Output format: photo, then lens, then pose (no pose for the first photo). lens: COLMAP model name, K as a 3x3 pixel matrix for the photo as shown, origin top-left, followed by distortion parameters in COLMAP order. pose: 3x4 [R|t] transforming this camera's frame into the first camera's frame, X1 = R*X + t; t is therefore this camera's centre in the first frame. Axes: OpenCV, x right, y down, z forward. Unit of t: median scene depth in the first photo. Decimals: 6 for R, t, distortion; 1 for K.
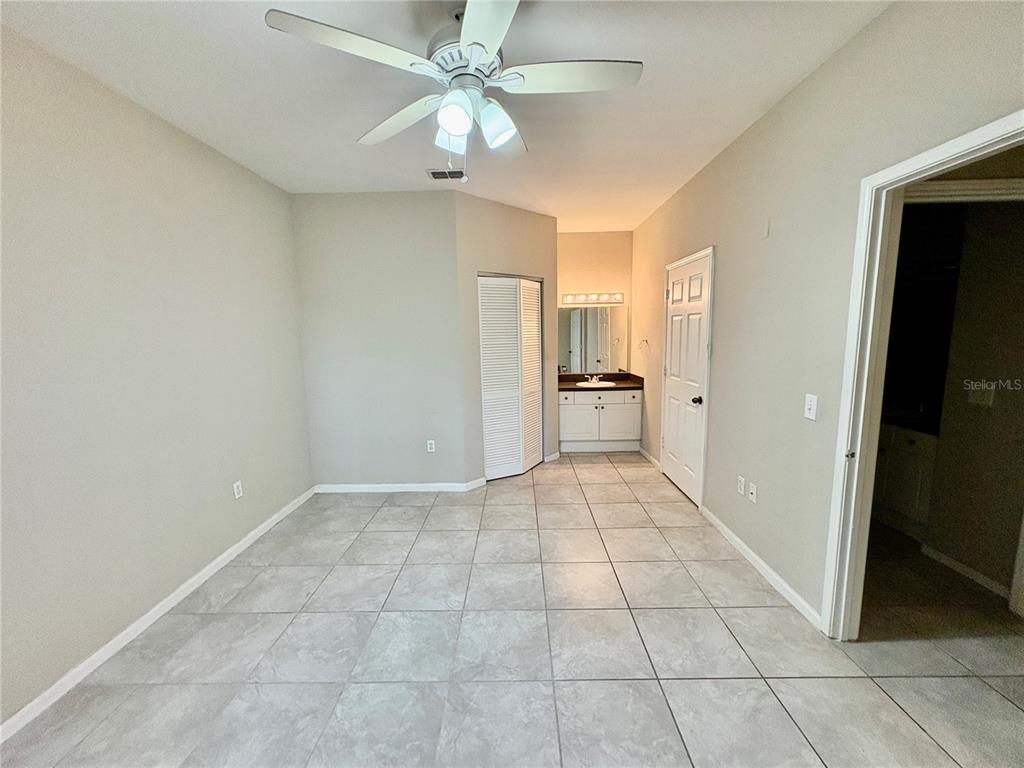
lens RADIAL K [[408.5, 0, 516.2], [0, 408.5, 382.3], [0, 0, 1]] dist [0.000656, 0.000103]
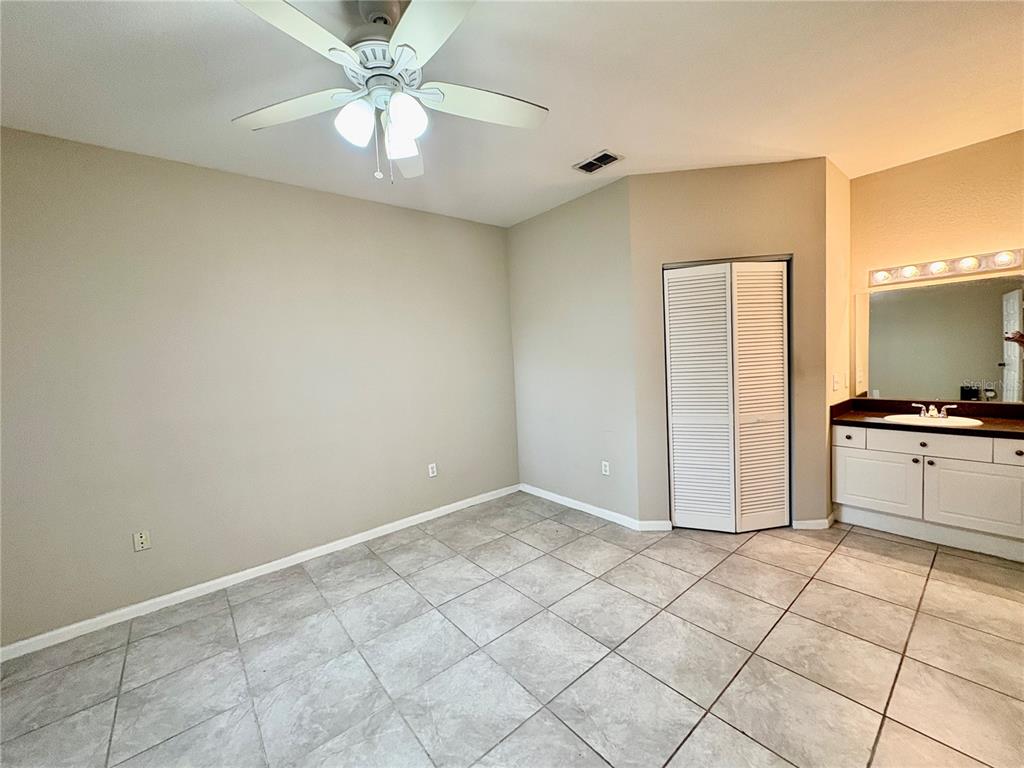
lens RADIAL K [[408.5, 0, 514.6], [0, 408.5, 383.5], [0, 0, 1]] dist [0.000656, 0.000103]
pose [[0.645538, 0.034859, -0.762932, 0.336350], [-0.057484, 0.998342, -0.003023, -0.014866], [0.761562, 0.045808, 0.646471, 0.257071]]
